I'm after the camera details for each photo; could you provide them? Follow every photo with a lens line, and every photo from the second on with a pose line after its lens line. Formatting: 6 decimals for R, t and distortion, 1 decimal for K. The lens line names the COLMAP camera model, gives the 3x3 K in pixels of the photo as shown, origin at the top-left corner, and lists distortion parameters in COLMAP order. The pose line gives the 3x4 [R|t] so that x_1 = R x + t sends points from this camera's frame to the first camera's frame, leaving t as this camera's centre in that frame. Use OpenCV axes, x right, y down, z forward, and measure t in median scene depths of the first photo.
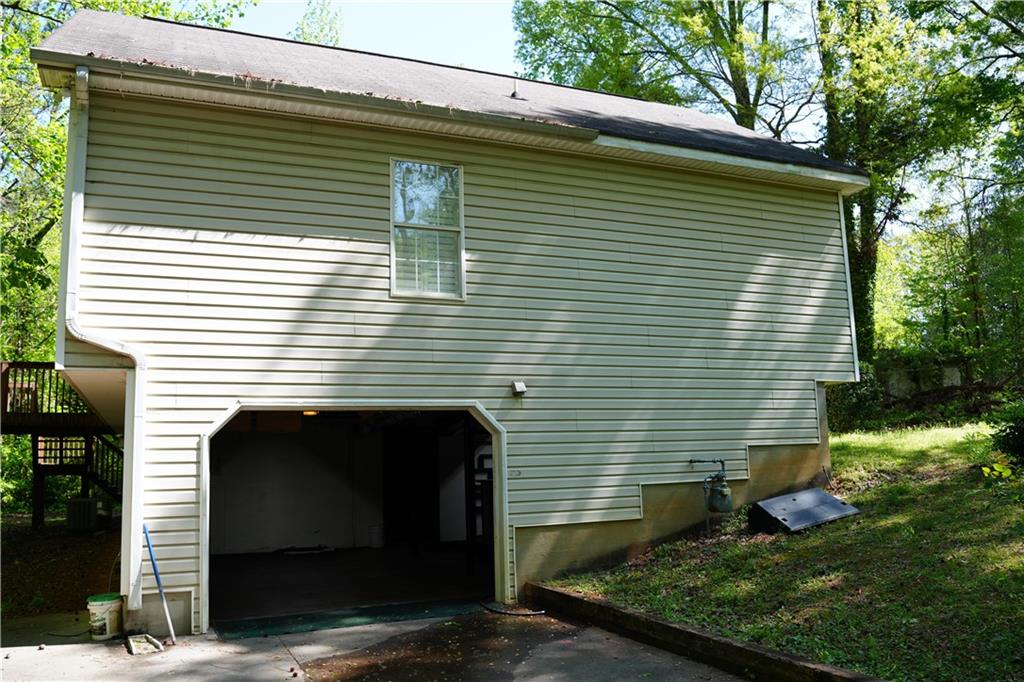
lens RADIAL K [[824.4, 0, 504.5], [0, 824.4, 347.9], [0, 0, 1]] dist [-0.104995, 0.073997]
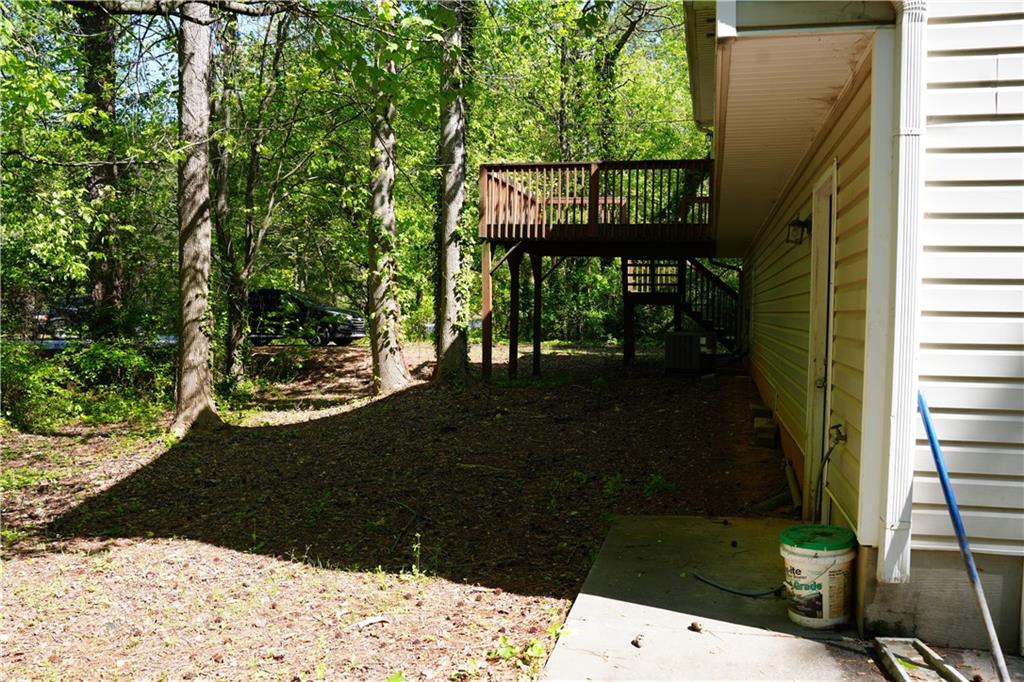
lens RADIAL K [[824.4, 0, 510.8], [0, 824.4, 342.1], [0, 0, 1]] dist [-0.104995, 0.073997]
pose [[0.797391, 0.067501, -0.599675, -0.367761], [0.042876, 0.984876, 0.167873, 0.113982], [0.601937, -0.159572, 0.782437, 0.546529]]
